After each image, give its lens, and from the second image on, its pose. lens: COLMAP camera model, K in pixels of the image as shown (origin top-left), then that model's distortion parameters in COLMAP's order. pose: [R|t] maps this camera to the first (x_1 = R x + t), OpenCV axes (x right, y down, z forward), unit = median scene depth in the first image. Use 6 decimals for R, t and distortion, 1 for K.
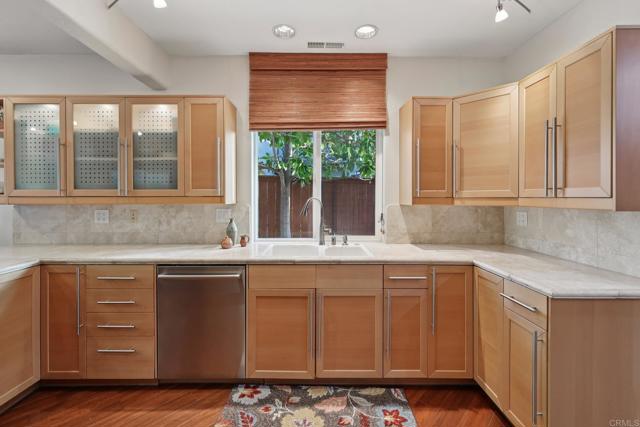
lens RADIAL K [[280.7, 0, 314.7], [0, 280.7, 200.7], [0, 0, 1]] dist [0.000689, 0.000453]
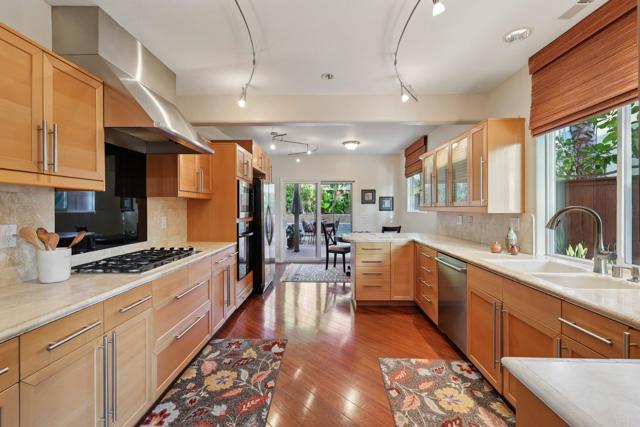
lens RADIAL K [[280.7, 0, 318.5], [0, 280.7, 209.2], [0, 0, 1]] dist [0.000689, 0.000453]
pose [[-0.033495, 0.004864, -0.999427, 0.963254], [-0.013767, 0.999891, 0.005328, 0.000764], [0.999344, 0.013938, -0.033425, 0.388068]]
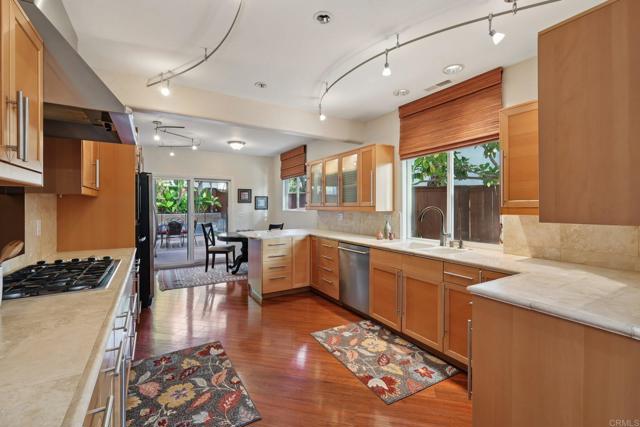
lens RADIAL K [[280.7, 0, 318.7], [0, 280.7, 207.6], [0, 0, 1]] dist [0.000689, 0.000453]
pose [[0.507769, 0.004140, -0.861483, 1.011117], [-0.012845, 0.999914, -0.002765, 0.000813], [0.861397, 0.012470, 0.507779, -0.106428]]
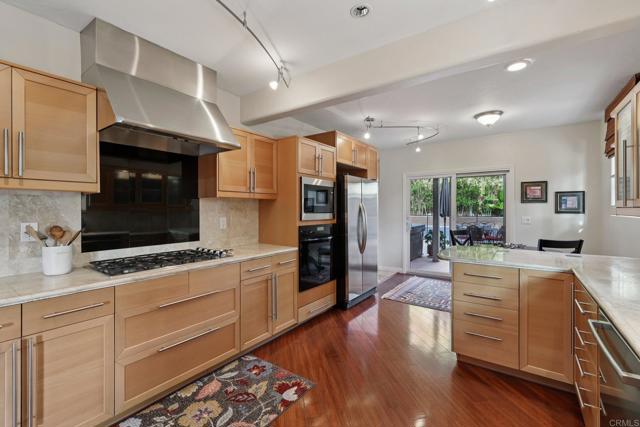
lens RADIAL K [[280.7, 0, 318.9], [0, 280.7, 209.0], [0, 0, 1]] dist [0.000689, 0.000453]
pose [[-0.592374, 0.001706, -0.805661, 0.395342], [-0.013111, 0.999845, 0.011757, -0.009104], [0.805557, 0.017527, -0.592260, 0.829672]]
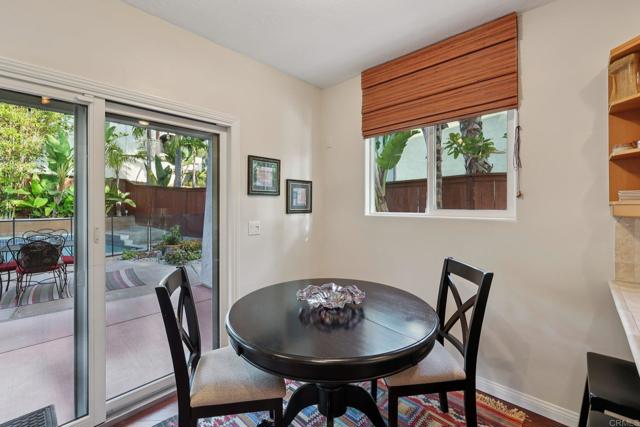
lens RADIAL K [[280.7, 0, 318.1], [0, 280.7, 203.8], [0, 0, 1]] dist [0.000689, 0.000453]
pose [[0.724215, -0.006947, -0.689539, -1.440833], [-0.009023, 0.999768, -0.019550, 0.003878], [0.689515, 0.020380, 0.723985, 0.119439]]
